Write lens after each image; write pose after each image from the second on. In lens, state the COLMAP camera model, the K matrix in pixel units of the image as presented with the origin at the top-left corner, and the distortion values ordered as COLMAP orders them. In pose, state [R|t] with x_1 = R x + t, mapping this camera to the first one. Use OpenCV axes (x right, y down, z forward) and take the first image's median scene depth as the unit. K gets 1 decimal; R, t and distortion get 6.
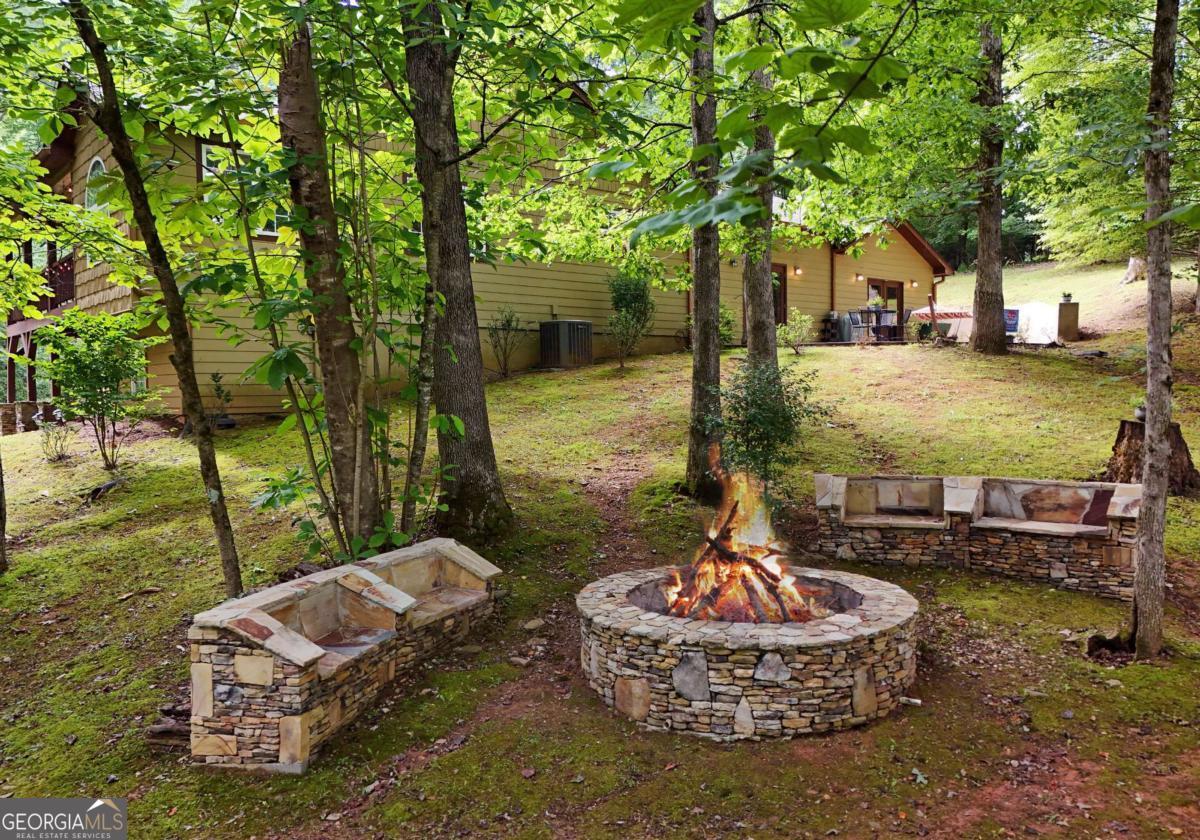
lens RADIAL K [[935.9, 0, 600.0], [0, 935.9, 420.0], [0, 0, 1]] dist [0.051558, 0.001493]
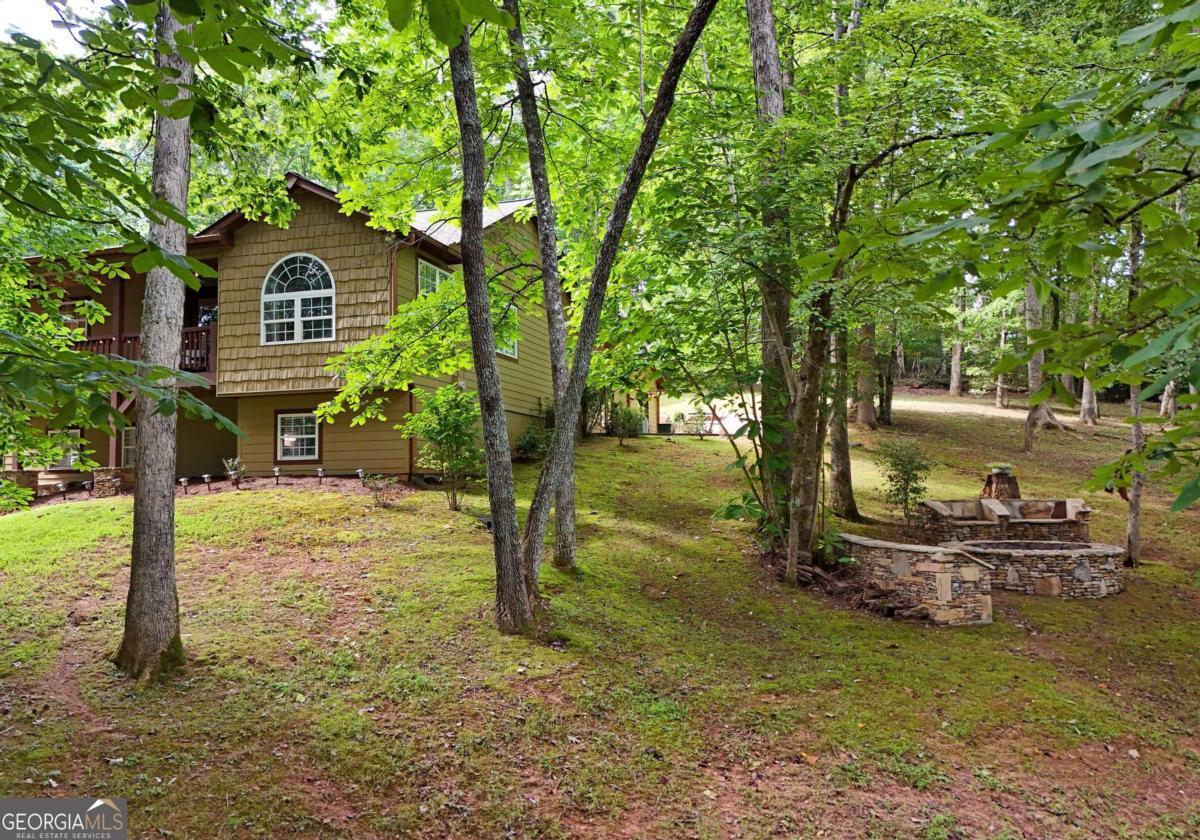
lens RADIAL K [[935.9, 0, 600.0], [0, 935.9, 420.0], [0, 0, 1]] dist [0.051558, 0.001493]
pose [[0.829214, 0.043300, 0.557252, -2.137296], [0.013275, 0.995188, -0.097083, 0.121182], [-0.558774, 0.087900, 0.824648, -0.247686]]
